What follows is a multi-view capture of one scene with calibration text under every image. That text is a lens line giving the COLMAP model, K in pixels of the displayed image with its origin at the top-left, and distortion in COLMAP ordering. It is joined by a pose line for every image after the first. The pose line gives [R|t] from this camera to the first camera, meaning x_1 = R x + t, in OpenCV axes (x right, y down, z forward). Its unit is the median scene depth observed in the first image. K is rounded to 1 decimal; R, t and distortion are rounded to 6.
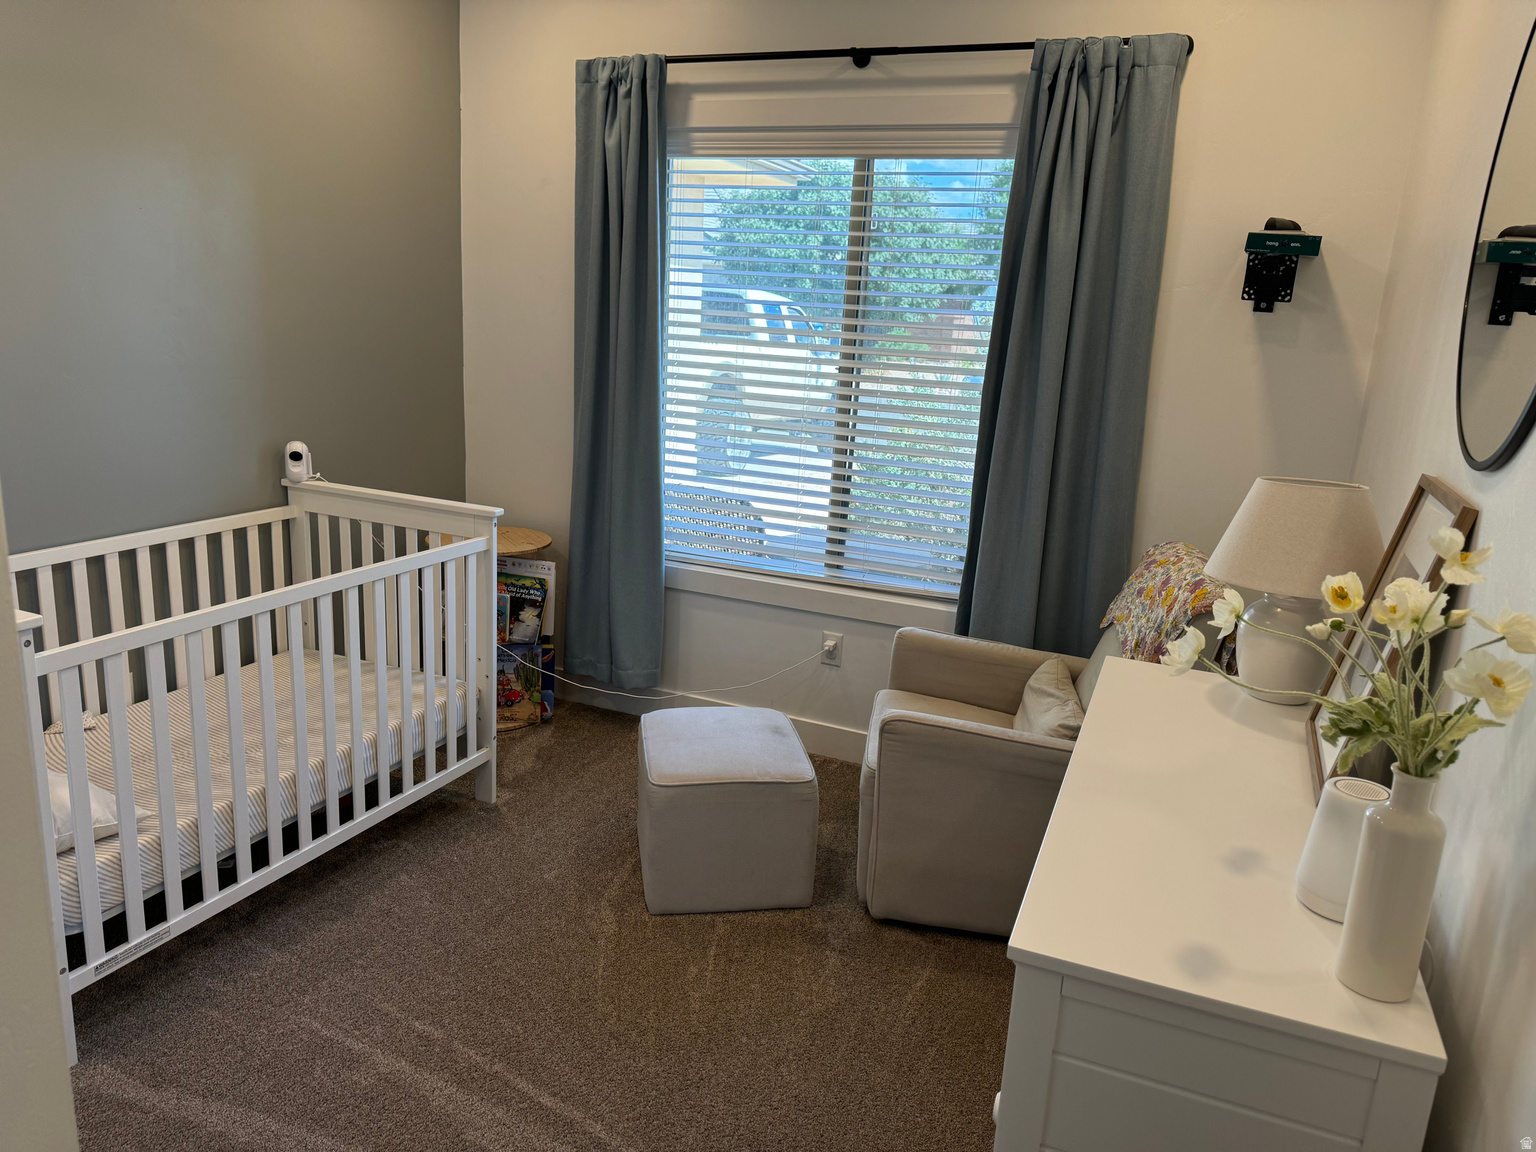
lens RADIAL K [[1071.8, 0, 768.0], [0, 1071.8, 576.0], [0, 0, 1]] dist [0.058844, -0.076483]
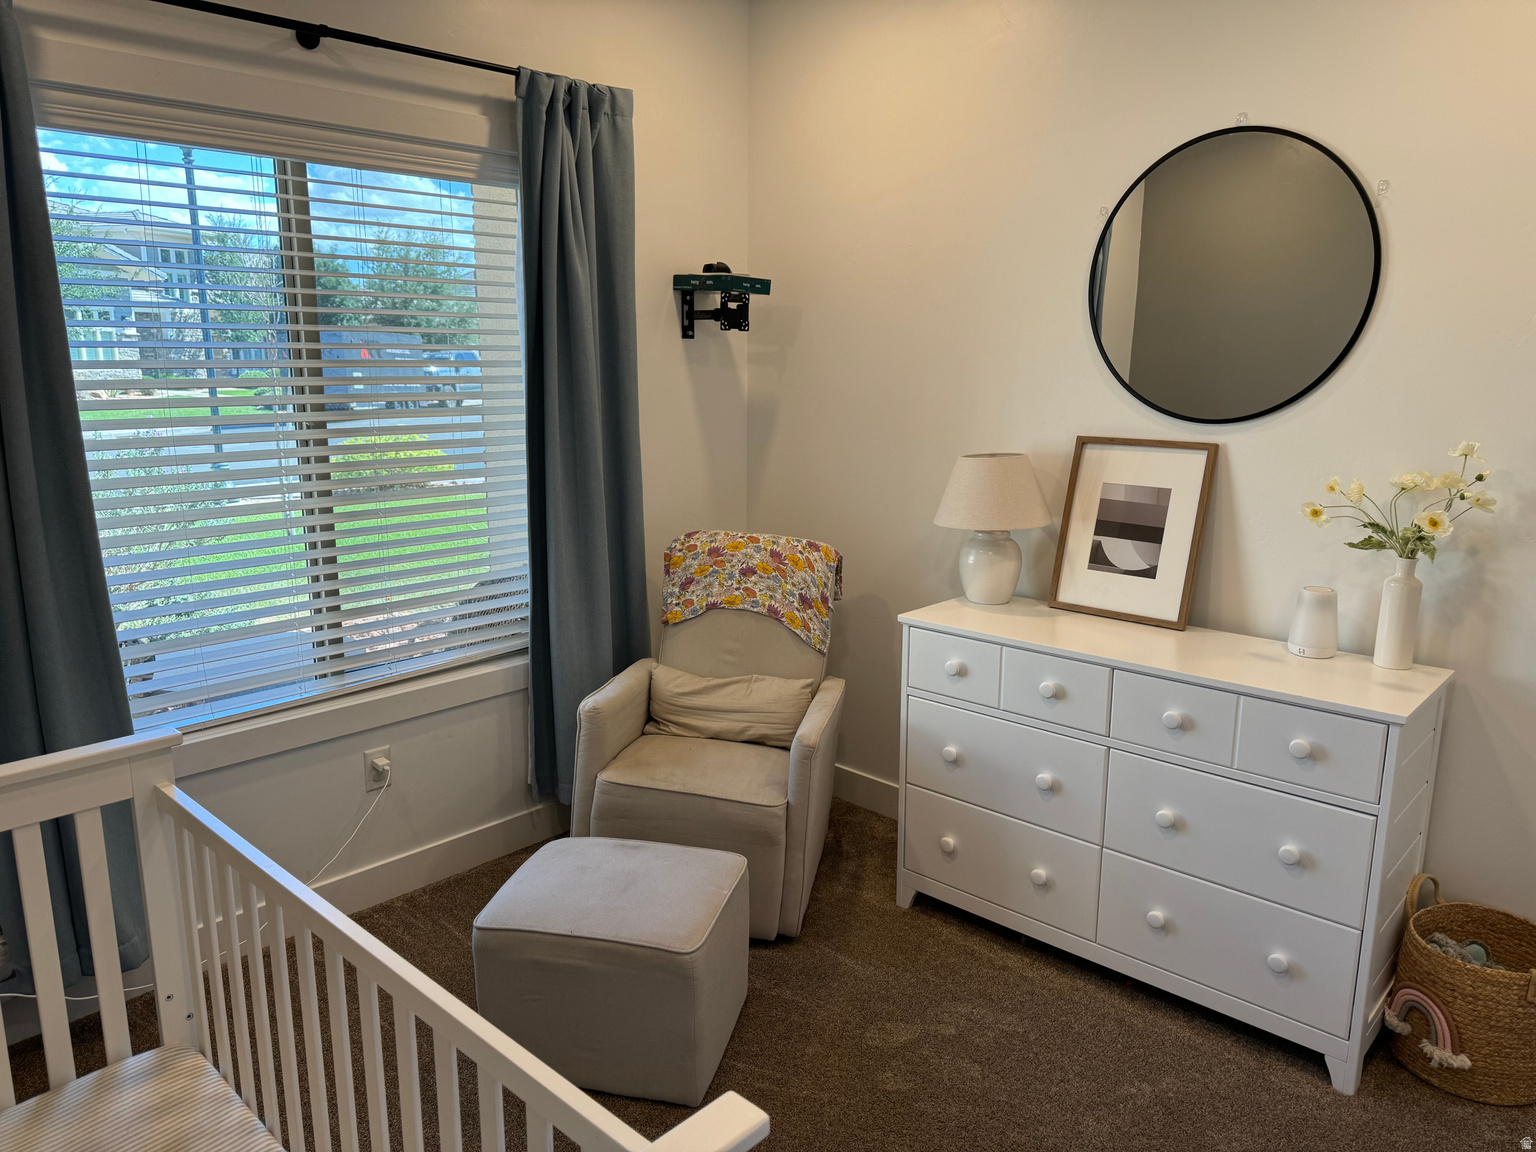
lens RADIAL K [[1071.8, 0, 768.0], [0, 1071.8, 576.0], [0, 0, 1]] dist [0.058844, -0.076483]
pose [[0.352048, -0.243339, 0.903796, -0.607967], [0.241729, 0.956493, 0.163368, -0.150757], [-0.904228, 0.160960, 0.395554, 0.448995]]
